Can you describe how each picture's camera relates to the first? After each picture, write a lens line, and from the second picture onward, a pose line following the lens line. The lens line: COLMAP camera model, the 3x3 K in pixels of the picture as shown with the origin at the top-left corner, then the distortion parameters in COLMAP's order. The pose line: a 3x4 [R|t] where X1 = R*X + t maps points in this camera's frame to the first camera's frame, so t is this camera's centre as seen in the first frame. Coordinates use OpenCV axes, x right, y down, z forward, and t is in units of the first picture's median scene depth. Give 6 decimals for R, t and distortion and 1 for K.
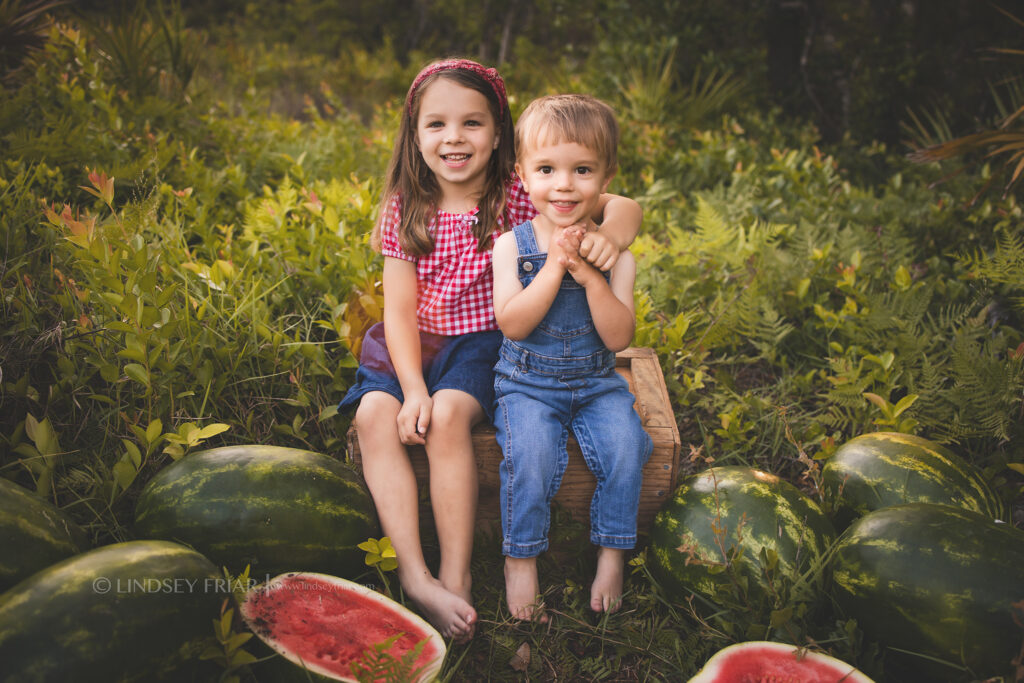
lens RADIAL K [[1022.8, 0, 512.0], [0, 1022.8, 341.5], [0, 0, 1]] dist [-0.066995, 0.029826]
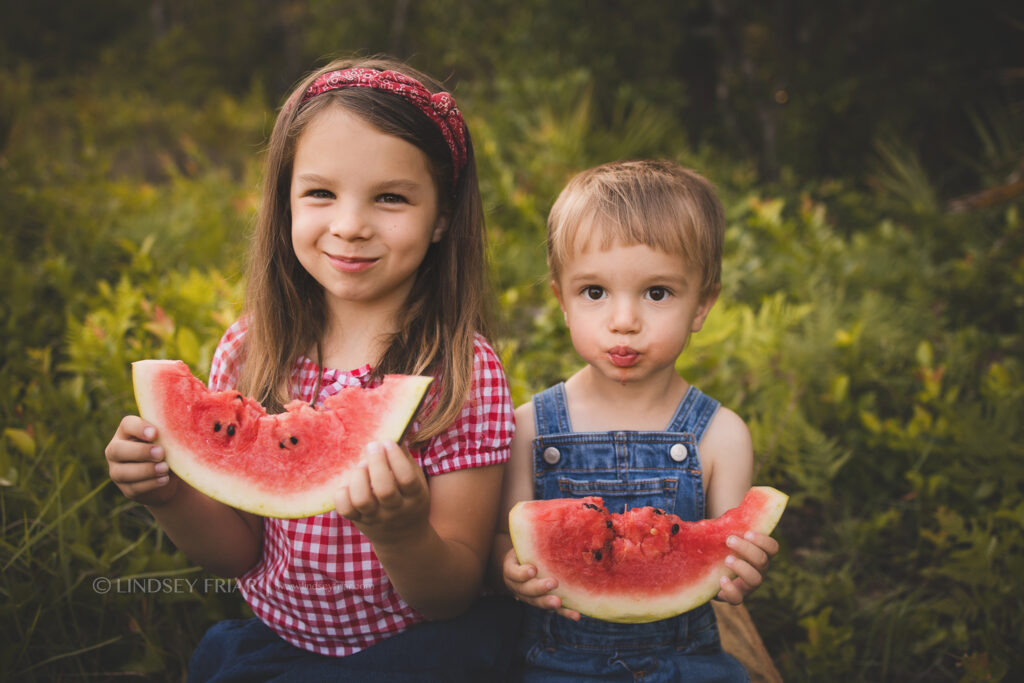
lens RADIAL K [[1022.8, 0, 512.0], [0, 1022.8, 341.5], [0, 0, 1]] dist [-0.066995, 0.029826]
pose [[0.992128, -0.056065, 0.111974, -0.042875], [0.060352, 0.997554, -0.035271, -0.088646], [-0.109723, 0.041752, 0.993085, 0.325312]]
